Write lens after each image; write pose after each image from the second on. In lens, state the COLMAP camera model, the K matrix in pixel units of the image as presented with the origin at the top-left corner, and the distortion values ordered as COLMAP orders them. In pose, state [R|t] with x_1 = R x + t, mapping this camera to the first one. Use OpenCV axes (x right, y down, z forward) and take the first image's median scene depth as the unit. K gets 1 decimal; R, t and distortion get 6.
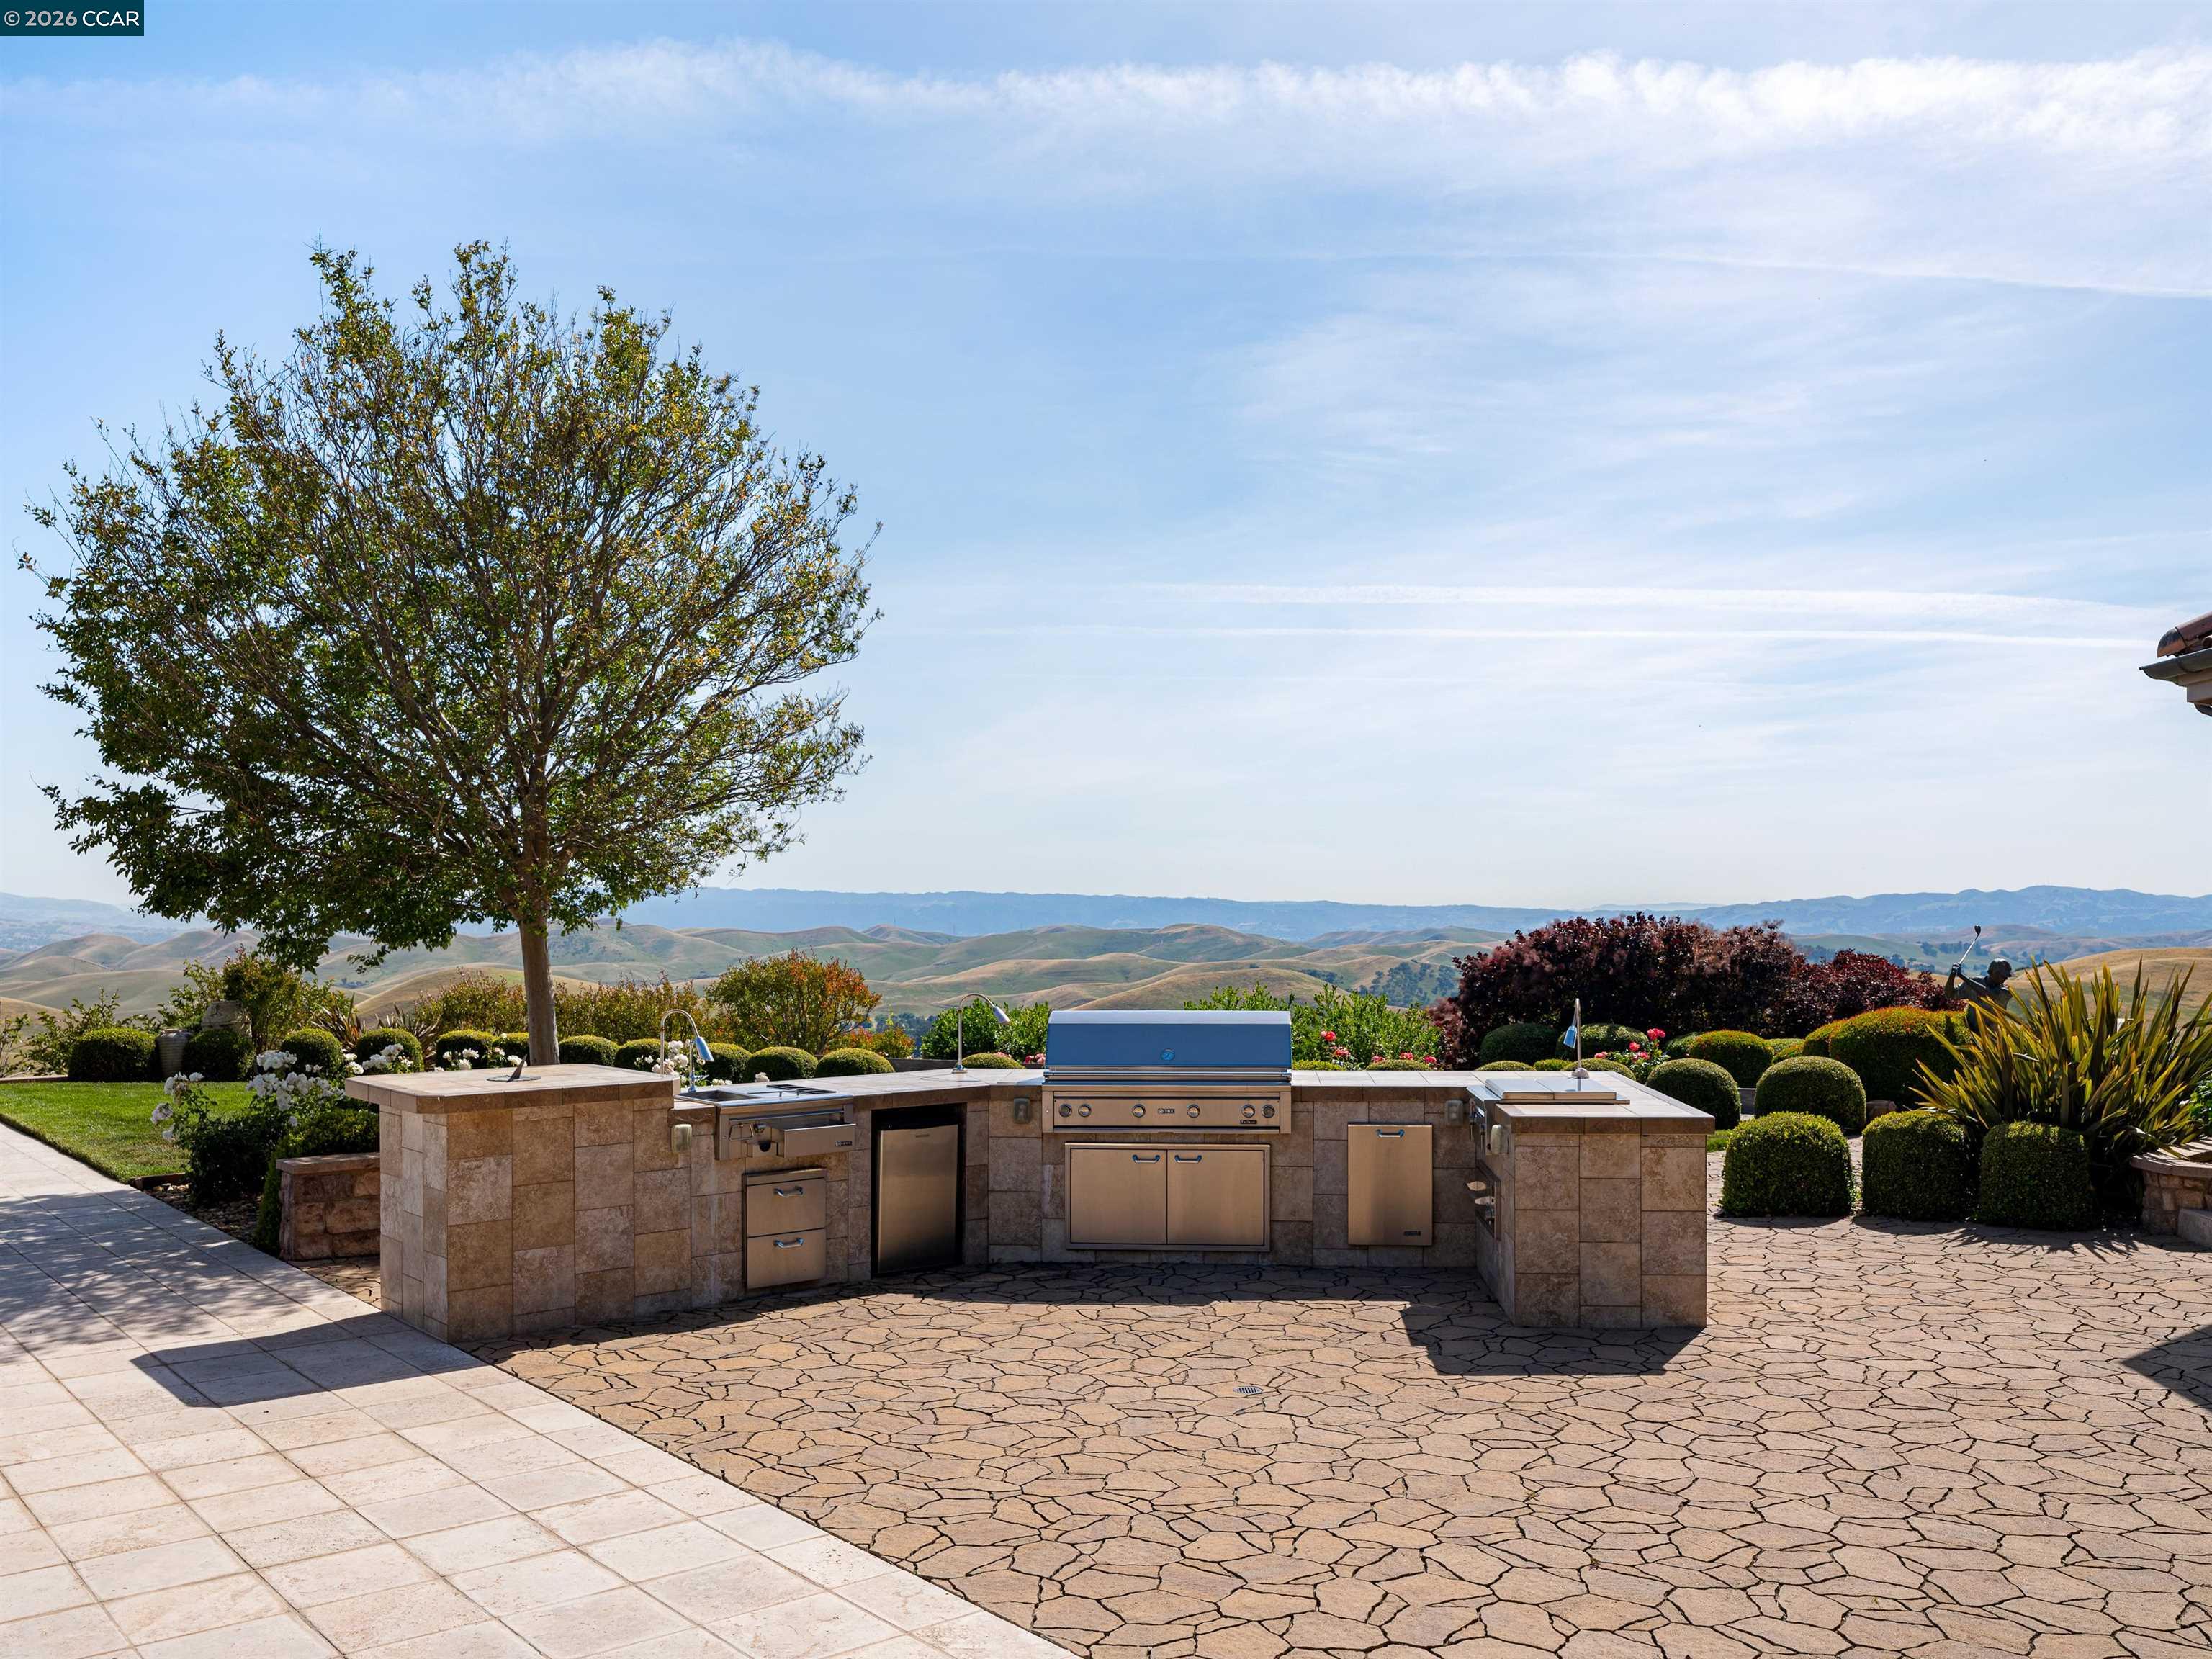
lens RADIAL K [[1606.5, 0, 1106.0], [0, 1606.5, 829.5], [0, 0, 1]] dist [0.002300, -0.000470]
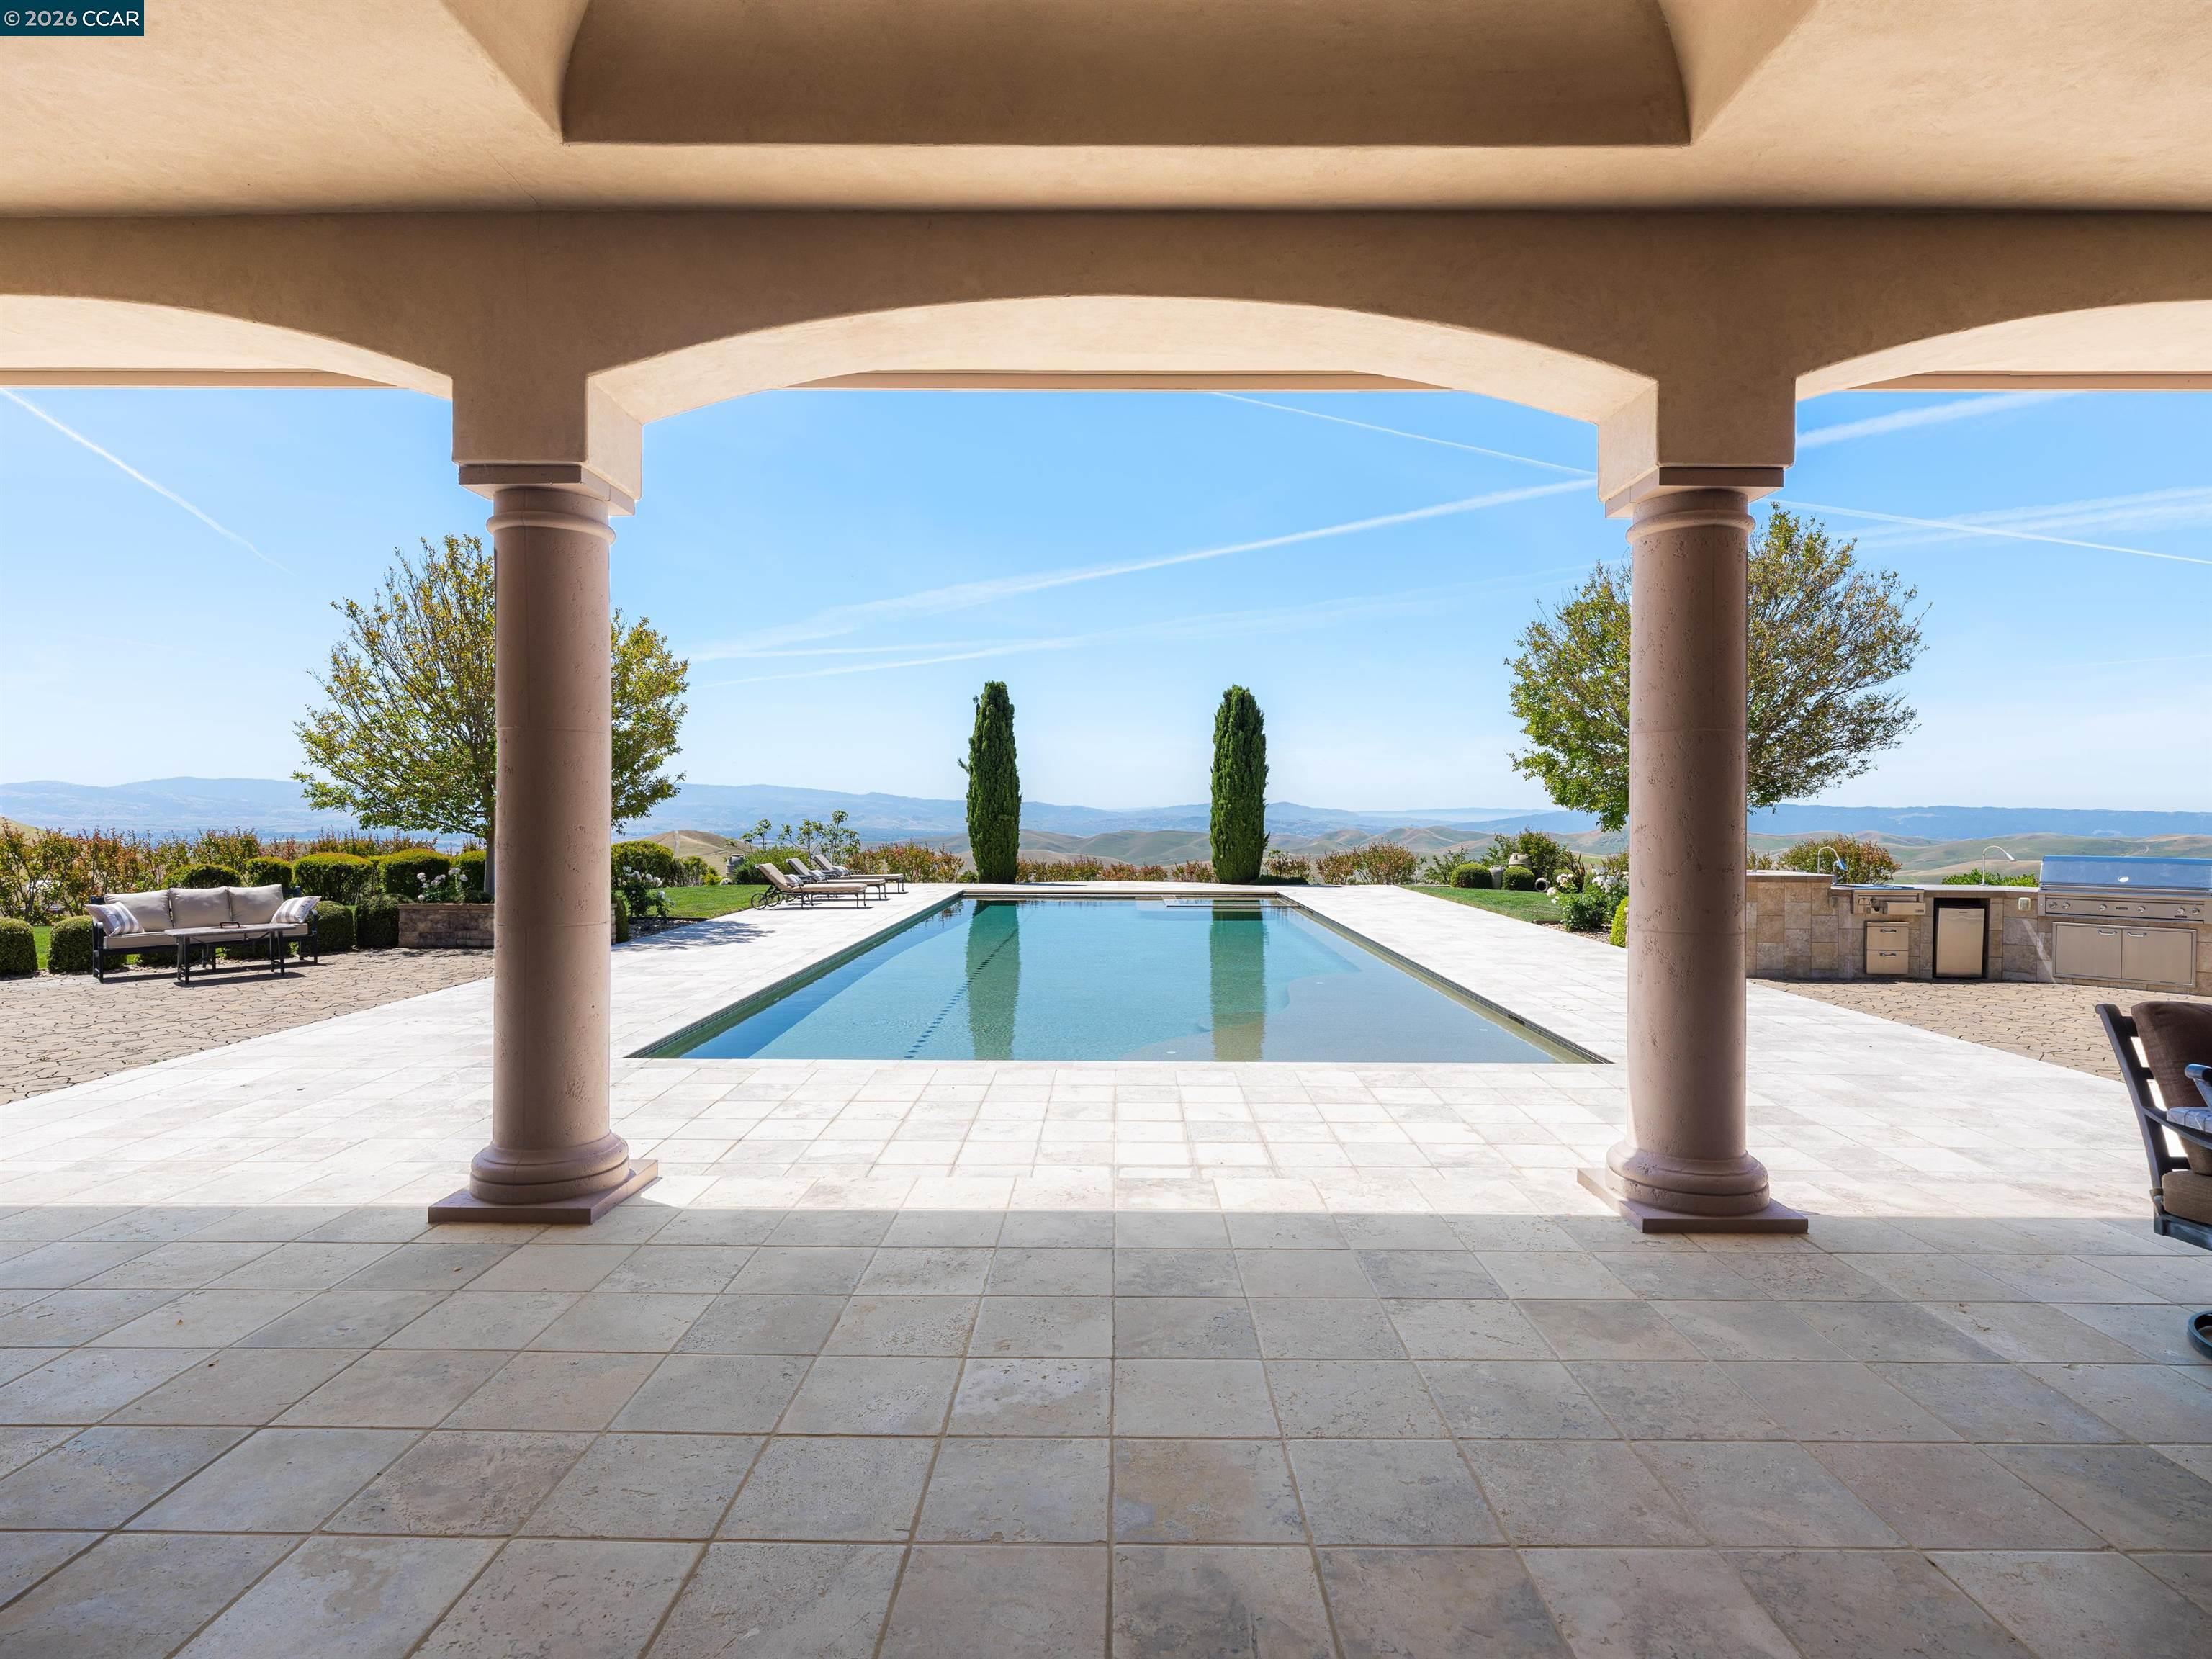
lens RADIAL K [[1144.9, 0, 1118.7], [0, 1144.9, 821.6], [0, 0, 1]] dist [0.002403, -0.000331]
pose [[0.763918, 0.011251, -0.645215, 0.004153], [0.020481, 0.998922, 0.041668, -0.006792], [0.644988, -0.045046, 0.762864, -0.685247]]
